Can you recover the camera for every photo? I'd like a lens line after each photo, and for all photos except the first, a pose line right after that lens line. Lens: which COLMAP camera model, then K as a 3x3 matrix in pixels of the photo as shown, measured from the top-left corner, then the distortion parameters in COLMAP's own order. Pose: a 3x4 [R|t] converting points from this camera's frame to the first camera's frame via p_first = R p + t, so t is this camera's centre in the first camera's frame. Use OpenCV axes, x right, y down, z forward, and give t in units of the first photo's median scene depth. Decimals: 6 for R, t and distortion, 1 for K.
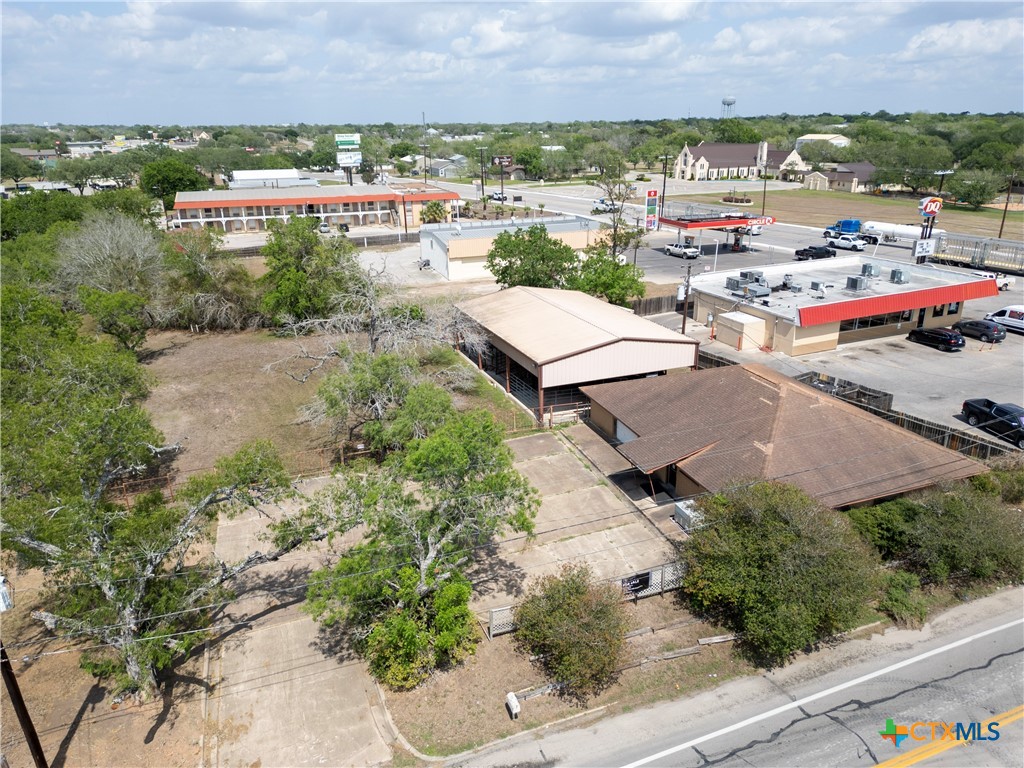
lens RADIAL K [[719.1, 0, 512.0], [0, 719.1, 384.0], [0, 0, 1]] dist [0.063050, -0.057643]
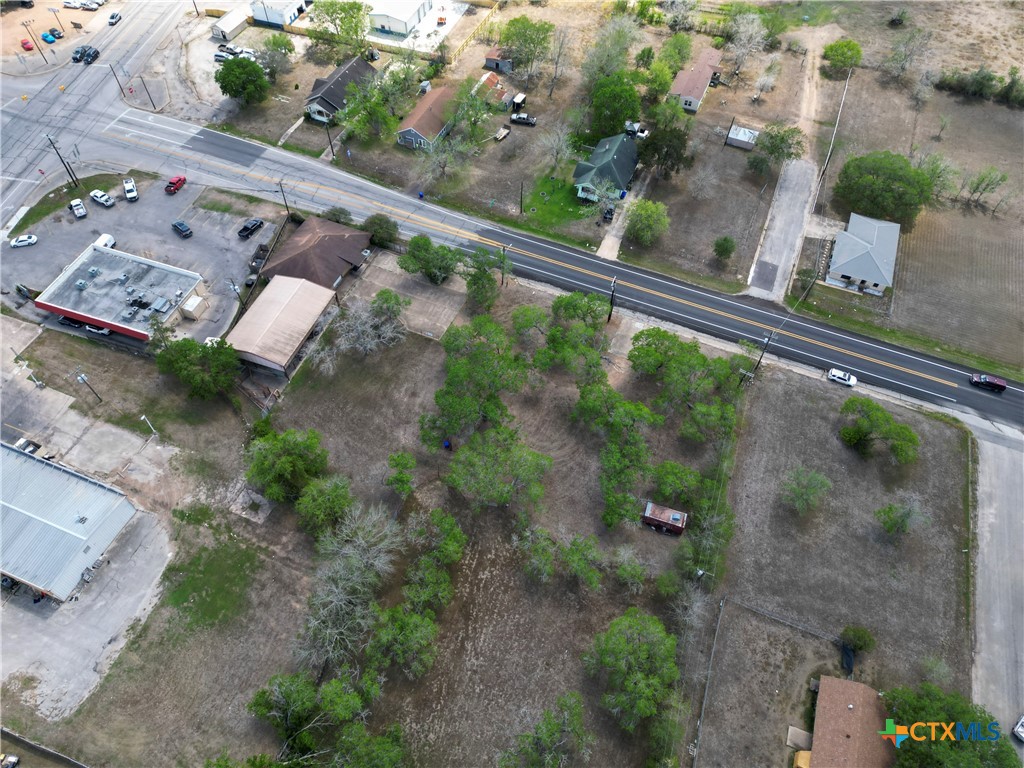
lens RADIAL K [[719.1, 0, 512.0], [0, 719.1, 384.0], [0, 0, 1]] dist [0.063050, -0.057643]
pose [[-0.739256, -0.535645, 0.408148, -1.396528], [0.234720, 0.363124, 0.901692, -1.754273], [-0.631194, 0.762382, -0.142715, 0.958075]]
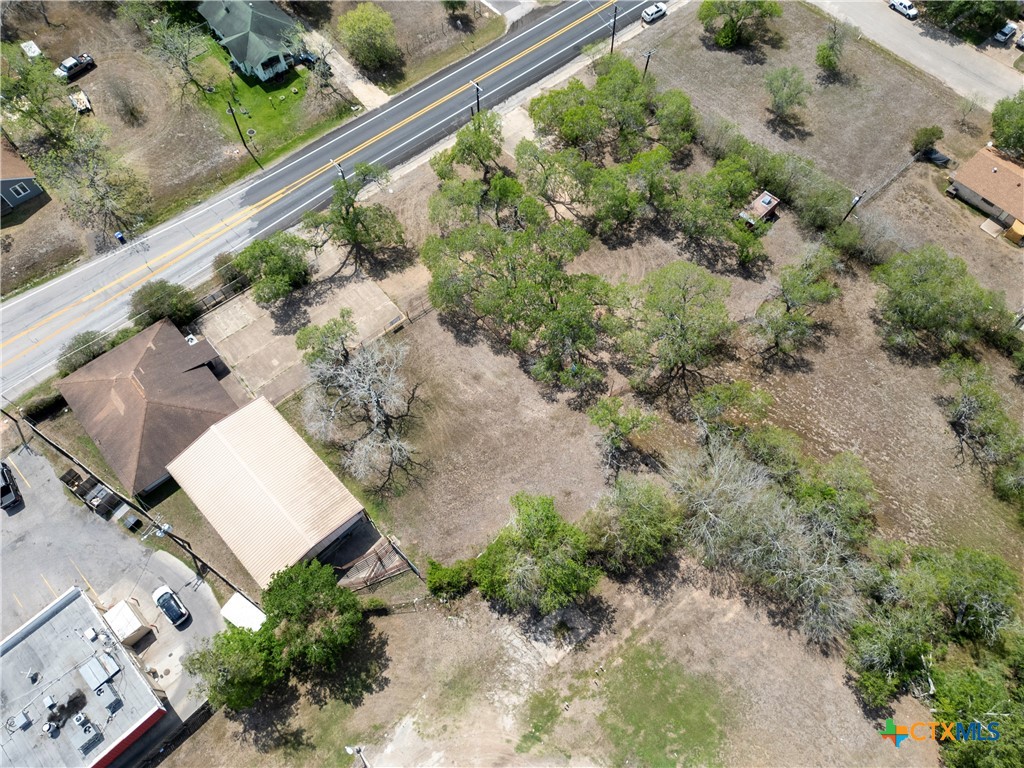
lens RADIAL K [[719.1, 0, 512.0], [0, 719.1, 384.0], [0, 0, 1]] dist [0.063050, -0.057643]
pose [[-0.931644, 0.329326, -0.153572, -0.203385], [-0.114722, 0.134440, 0.984259, -1.407988], [0.344788, 0.934596, -0.087470, 1.030796]]
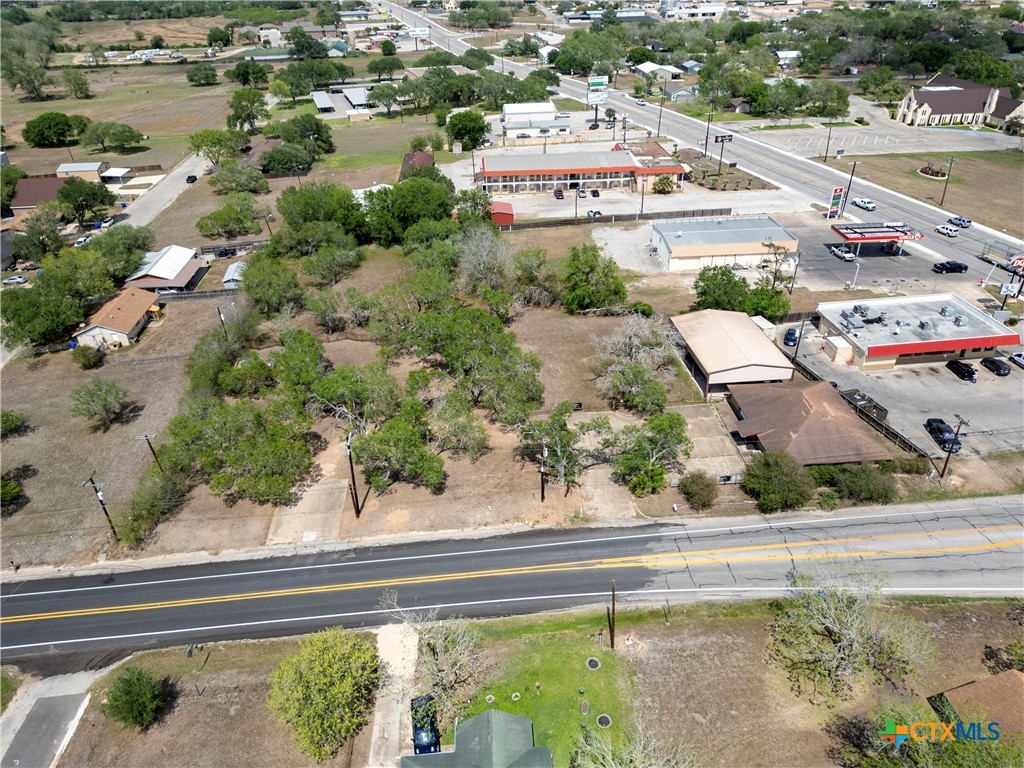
lens RADIAL K [[719.1, 0, 512.0], [0, 719.1, 384.0], [0, 0, 1]] dist [0.063050, -0.057643]
pose [[0.959143, 0.141416, -0.245043, 0.006879], [-0.090859, 0.974202, 0.206578, -0.300081], [0.267935, -0.175874, 0.947248, -0.928842]]
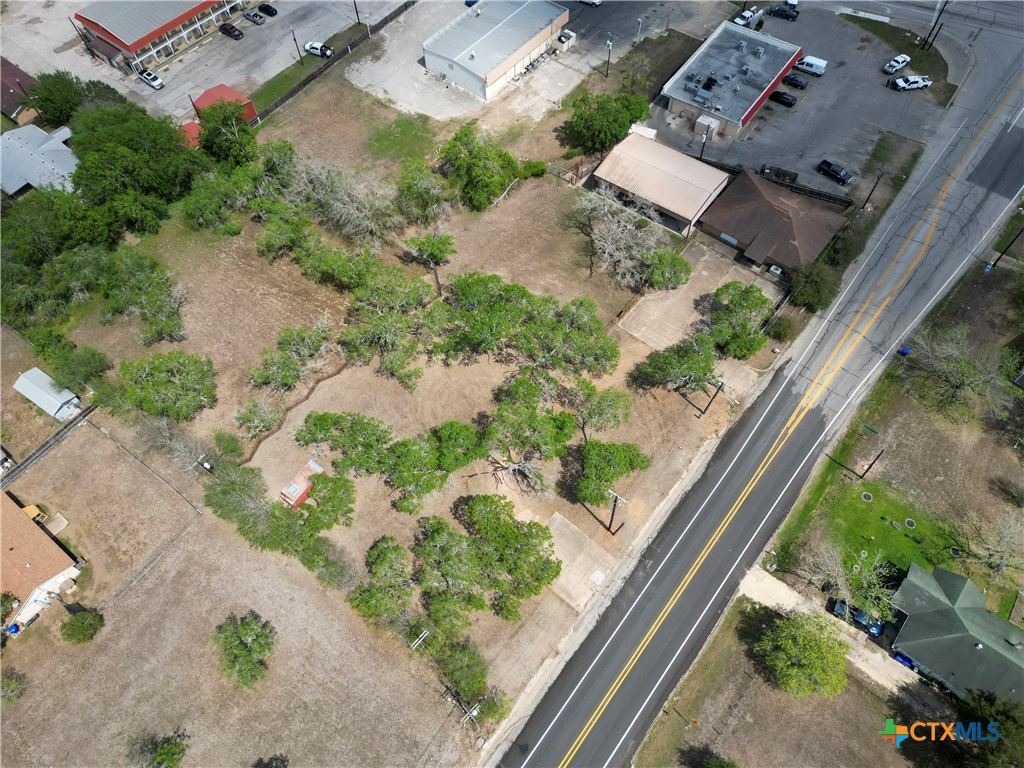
lens RADIAL K [[719.1, 0, 512.0], [0, 719.1, 384.0], [0, 0, 1]] dist [0.063050, -0.057643]
pose [[0.856358, -0.444622, 0.262608, -1.042209], [0.187413, 0.741486, 0.644263, -0.996492], [-0.481173, -0.502503, 0.718306, -0.555046]]
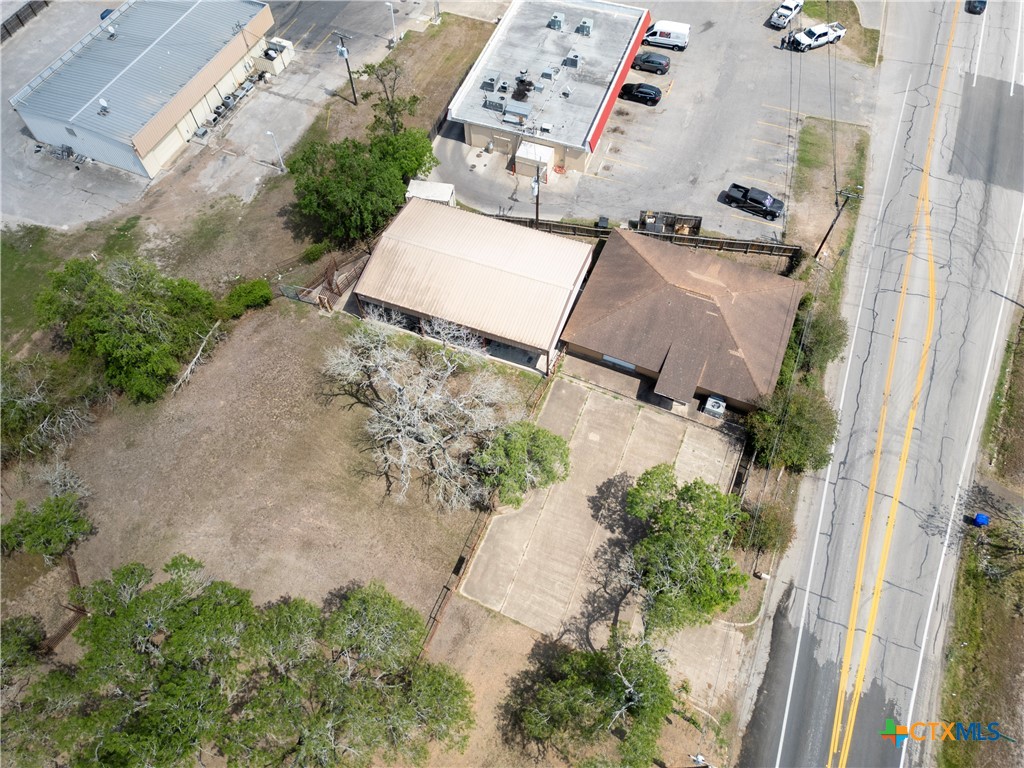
lens RADIAL K [[719.1, 0, 512.0], [0, 719.1, 384.0], [0, 0, 1]] dist [0.063050, -0.057643]
pose [[0.682856, -0.622193, 0.382862, -0.413623], [0.254400, 0.693790, 0.673748, -0.669839], [-0.684827, -0.362673, 0.632044, 0.163321]]
